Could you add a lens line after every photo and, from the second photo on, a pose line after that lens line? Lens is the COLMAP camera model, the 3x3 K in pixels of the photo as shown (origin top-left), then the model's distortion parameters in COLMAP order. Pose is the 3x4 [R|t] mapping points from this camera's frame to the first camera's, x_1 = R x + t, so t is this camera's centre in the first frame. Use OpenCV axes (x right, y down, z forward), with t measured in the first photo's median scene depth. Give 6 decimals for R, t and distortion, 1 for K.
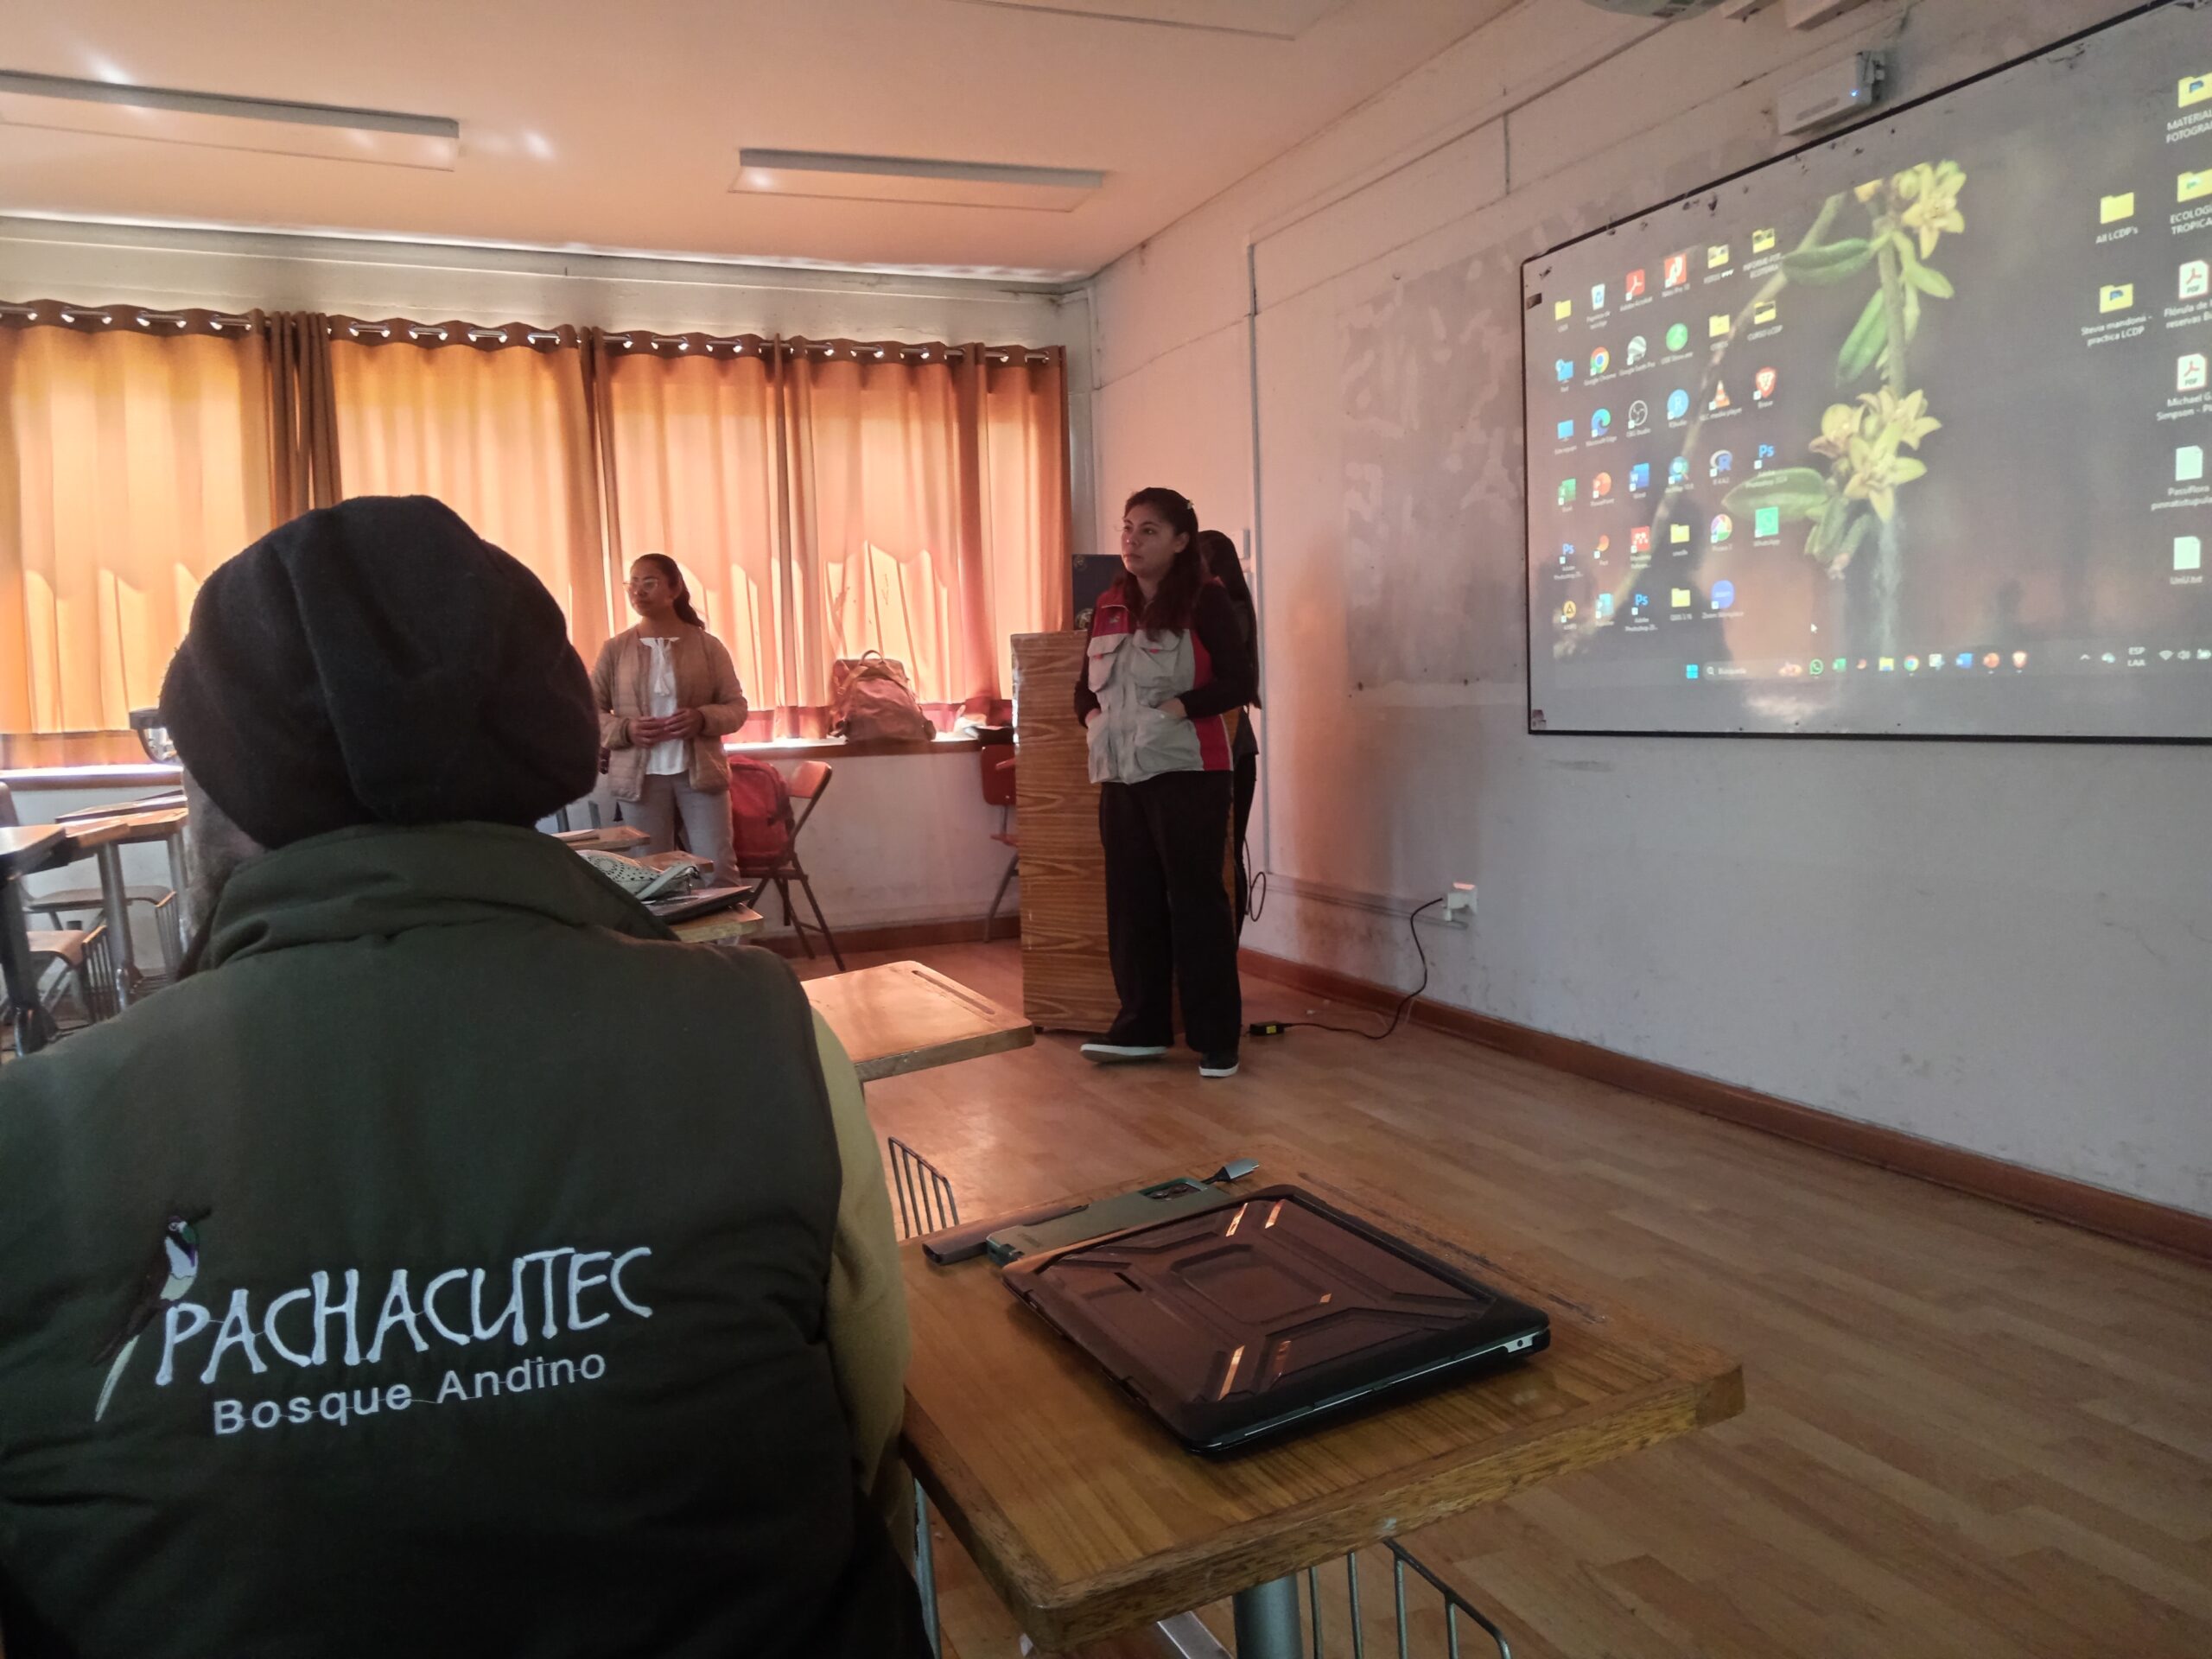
lens RADIAL K [[1715.2, 0, 1132.5], [0, 1715.2, 827.0], [0, 0, 1]] dist [0.018973, -0.014568]
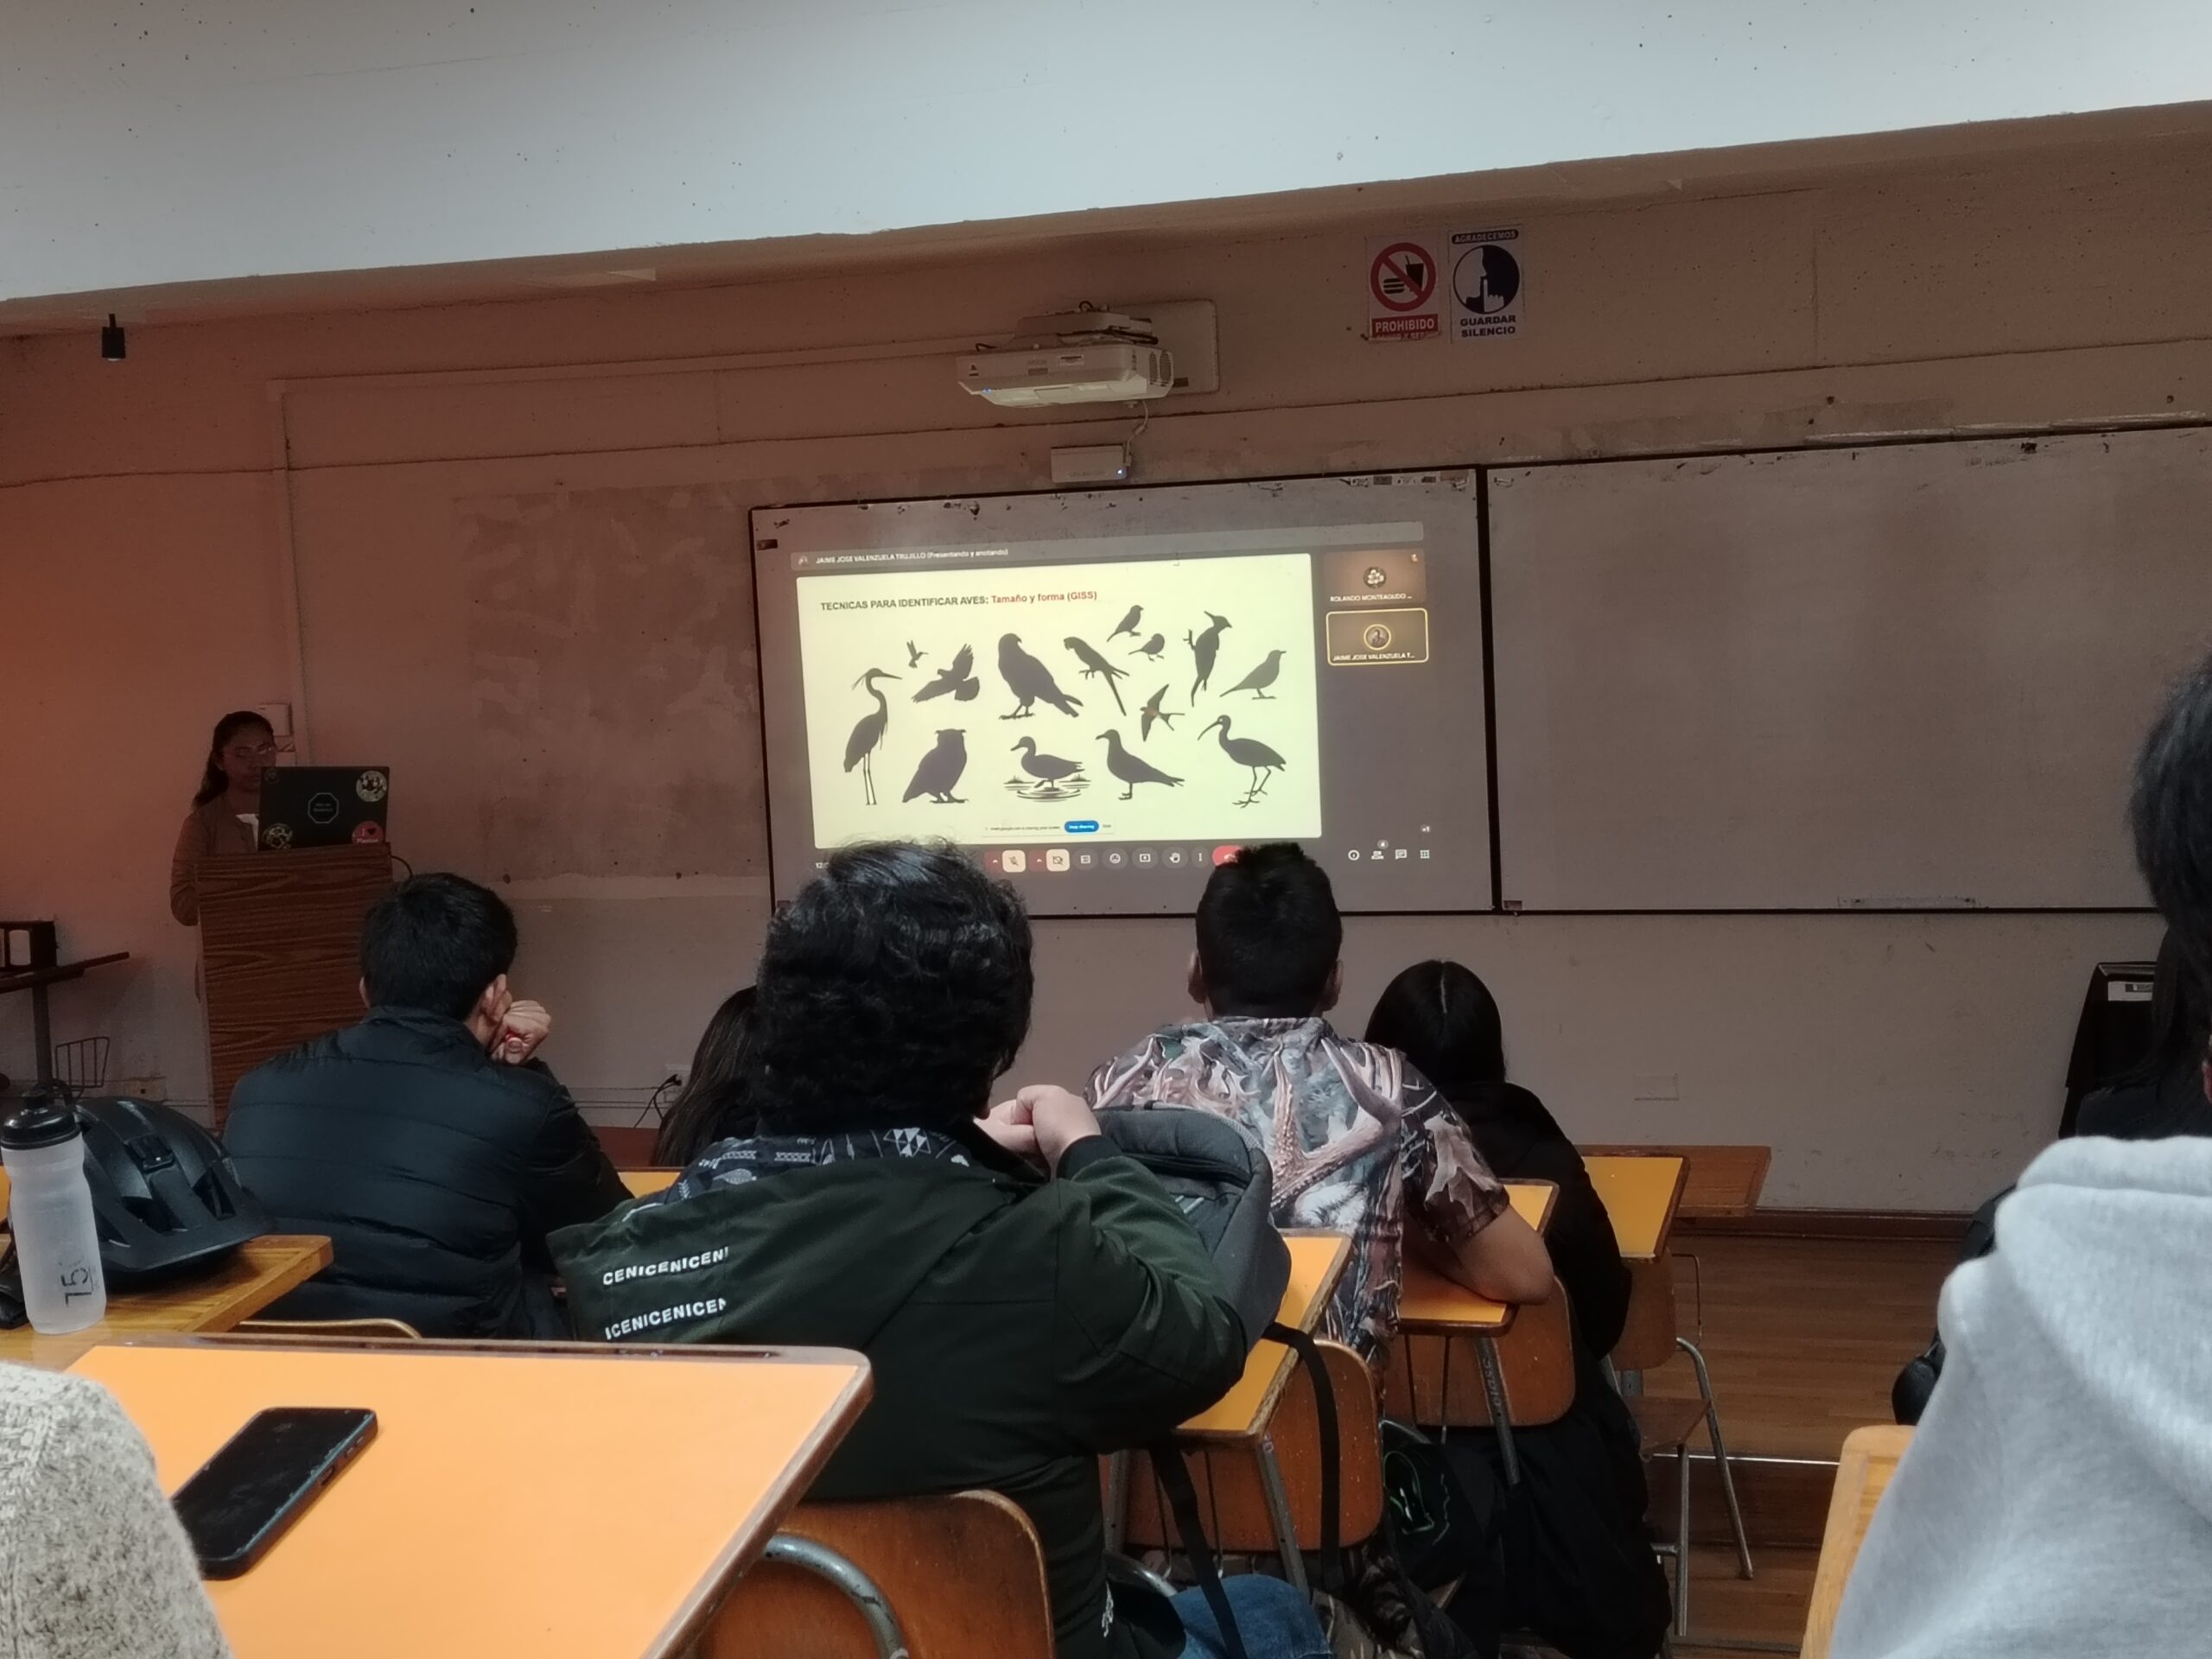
lens RADIAL K [[3108.6, 0, 1108.3], [0, 3108.6, 865.0], [0, 0, 1]] dist [0.110982, 0.000000]
pose [[0.636407, -0.080355, 0.767156, -1.027311], [0.086645, 0.995712, 0.032417, -0.119371], [-0.766471, 0.045839, 0.640641, -0.407477]]
